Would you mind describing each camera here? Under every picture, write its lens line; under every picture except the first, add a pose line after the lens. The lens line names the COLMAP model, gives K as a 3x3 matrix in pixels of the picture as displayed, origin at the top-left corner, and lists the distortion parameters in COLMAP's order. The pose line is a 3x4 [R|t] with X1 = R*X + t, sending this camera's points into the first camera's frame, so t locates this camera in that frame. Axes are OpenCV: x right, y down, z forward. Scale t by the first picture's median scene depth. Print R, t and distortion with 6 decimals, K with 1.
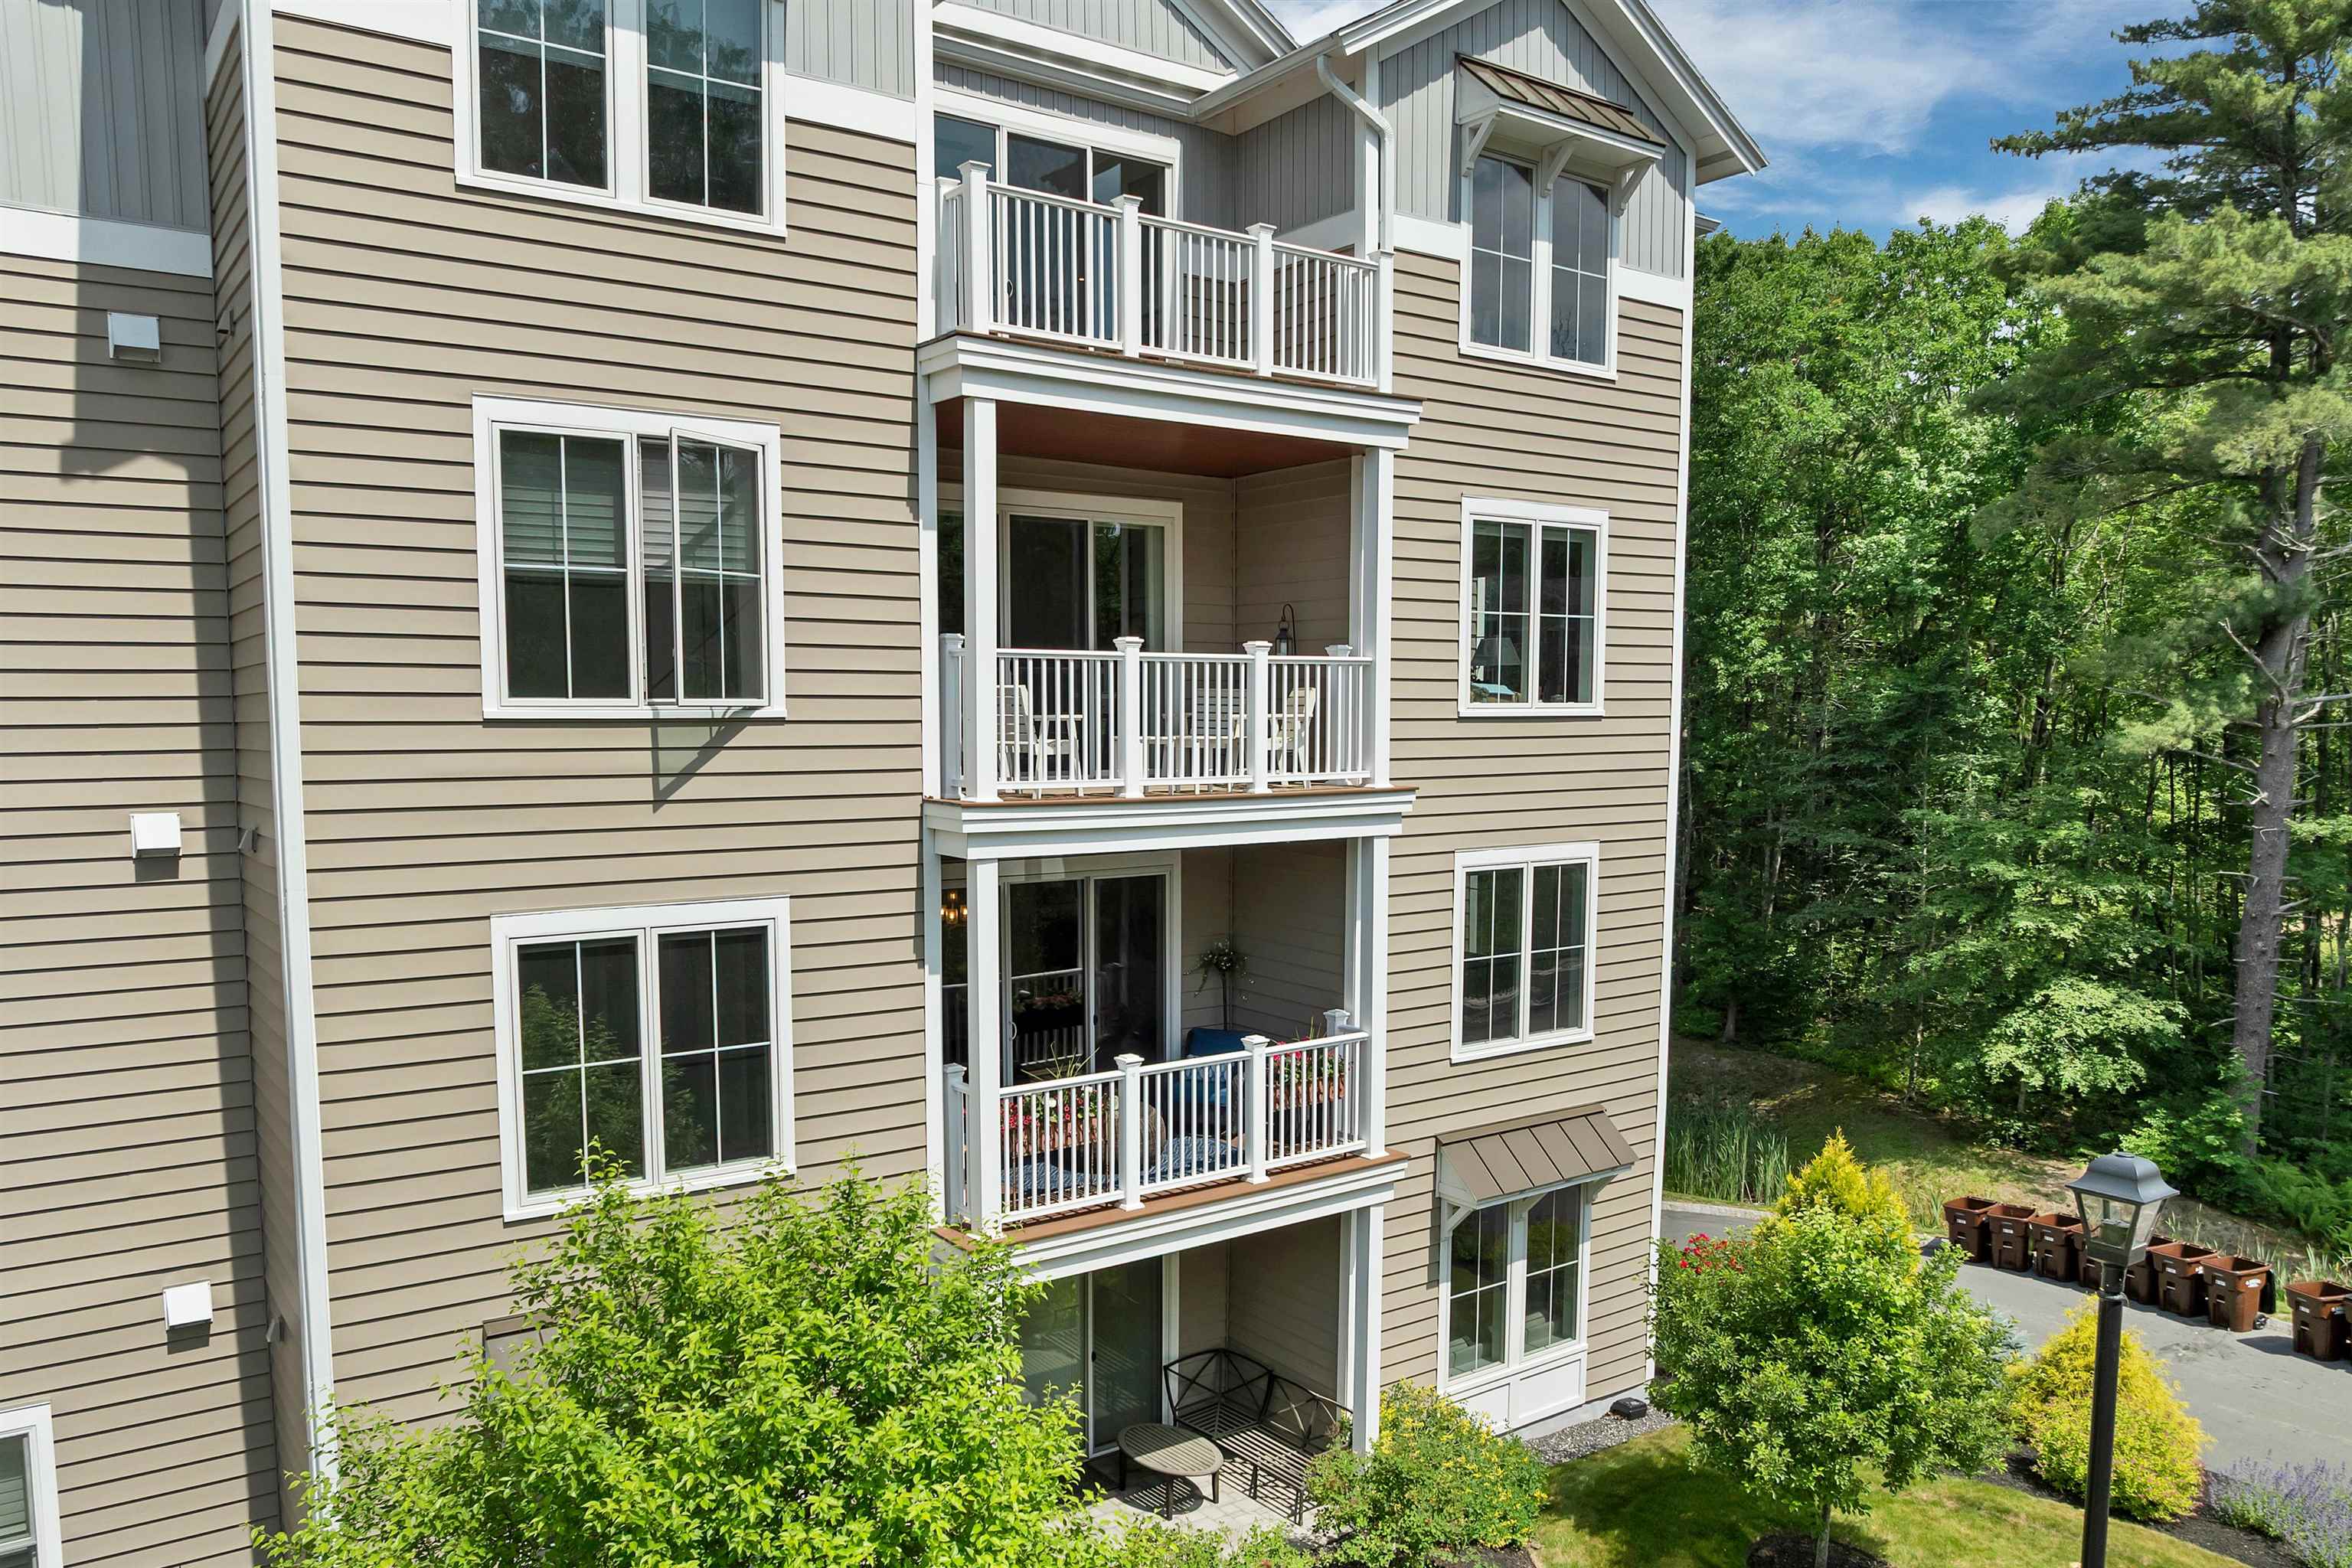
lens RADIAL K [[1696.0, 0, 1170.7], [0, 1696.0, 869.5], [0, 0, 1]] dist [-0.033792, -0.000428]
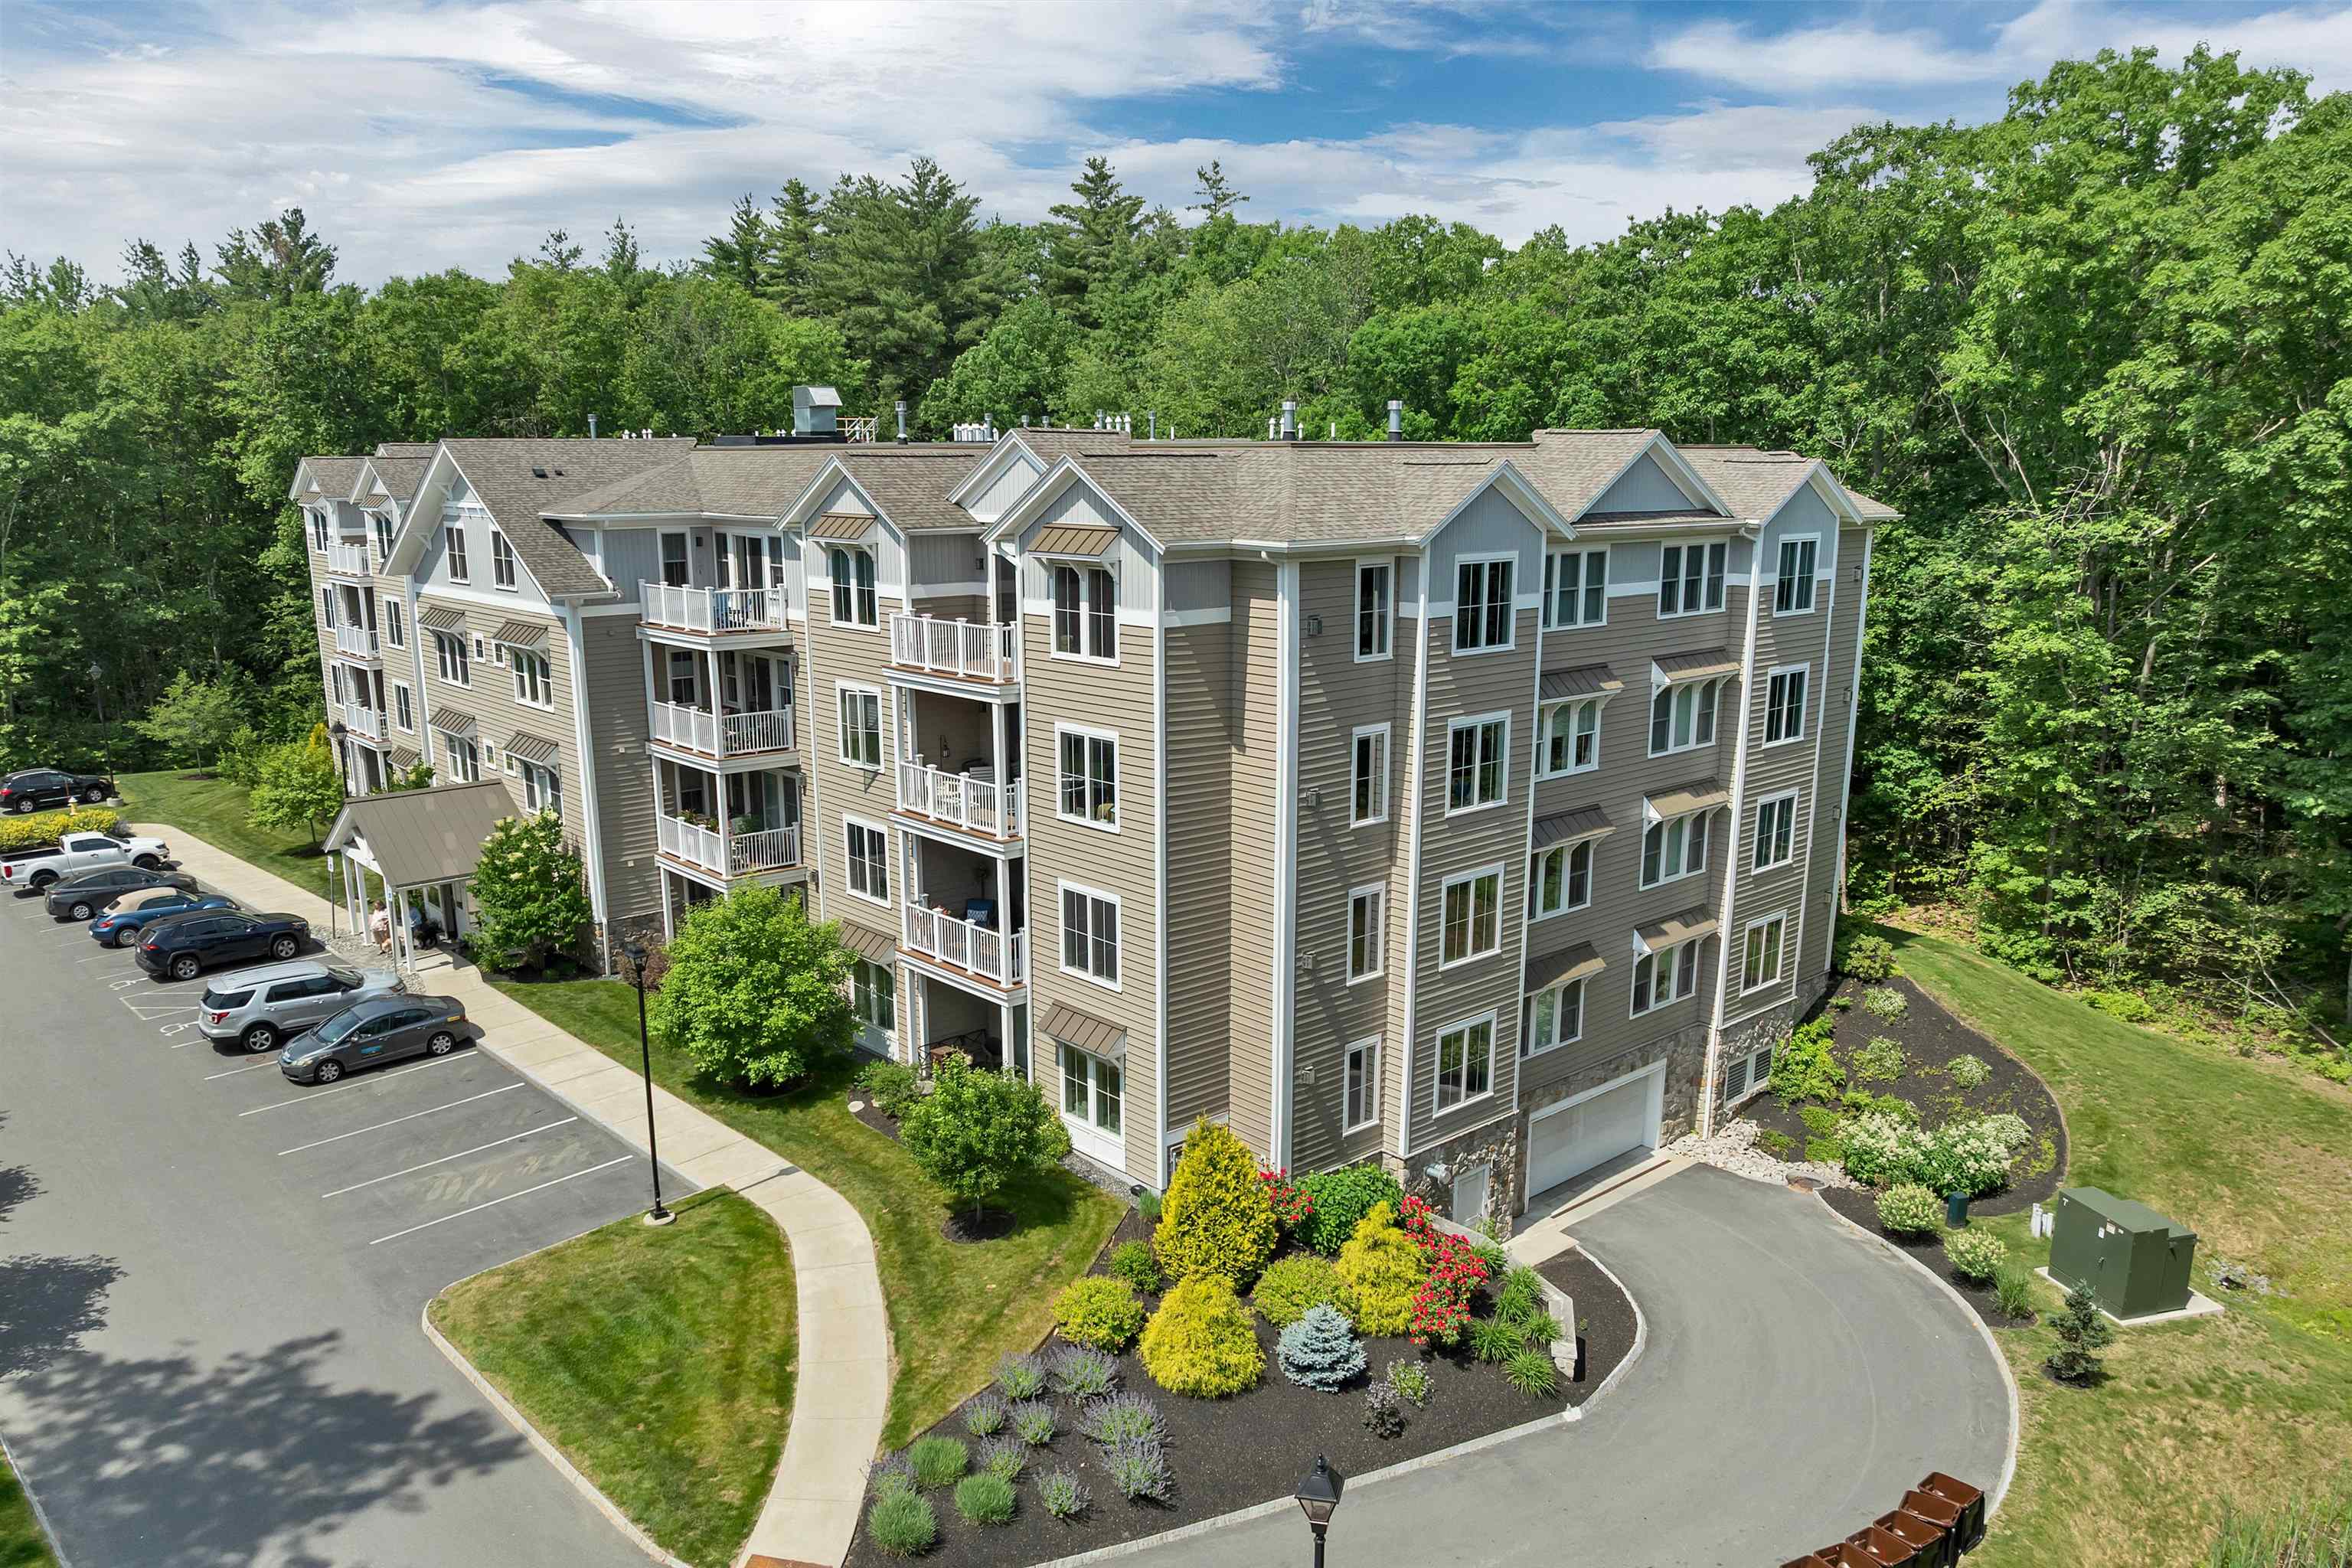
lens RADIAL K [[1696.0, 0, 1170.7], [0, 1696.0, 869.5], [0, 0, 1]] dist [-0.033792, -0.000428]
pose [[0.101127, 0.235007, -0.966719, 2.680157], [-0.095148, 0.969531, 0.225737, -0.617283], [0.990313, 0.069154, 0.120406, 1.015543]]
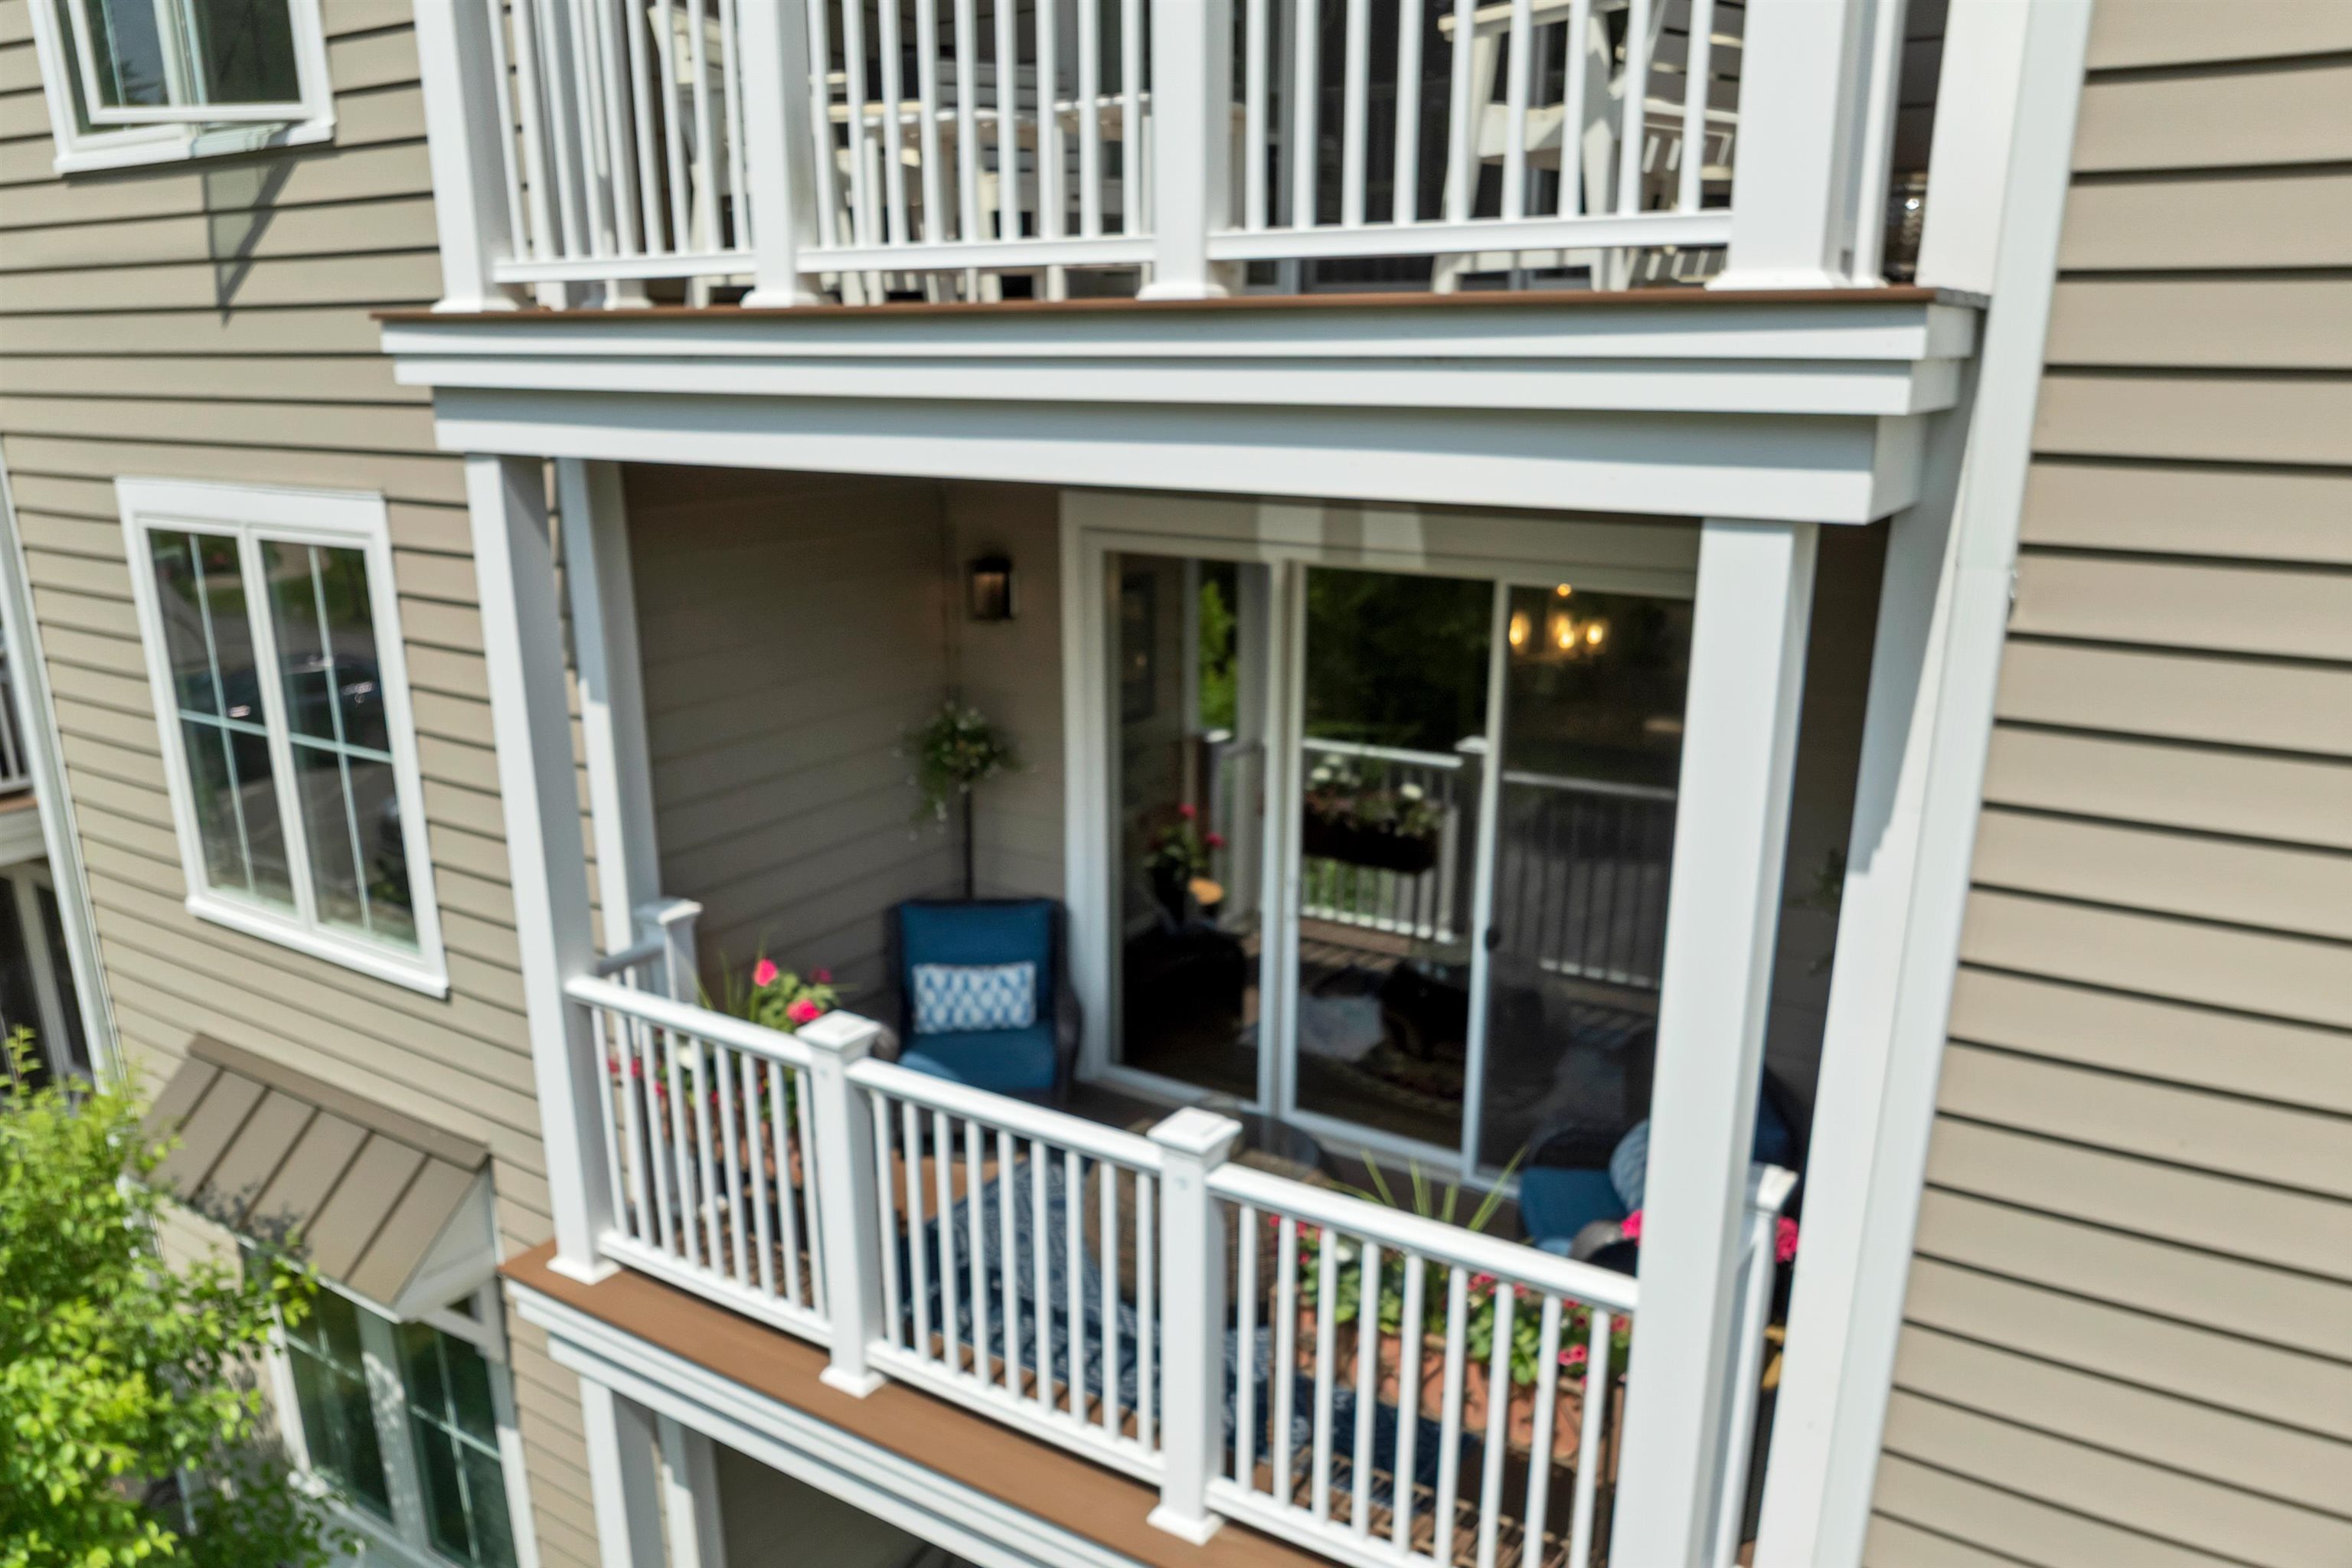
lens RADIAL K [[1696.0, 0, 1170.7], [0, 1696.0, 869.5], [0, 0, 1]] dist [-0.033792, -0.000428]
pose [[0.363946, 0.276203, -0.889525, 0.323205], [-0.090316, 0.960985, 0.261439, -0.028474], [0.927031, -0.014812, 0.374692, 0.905426]]
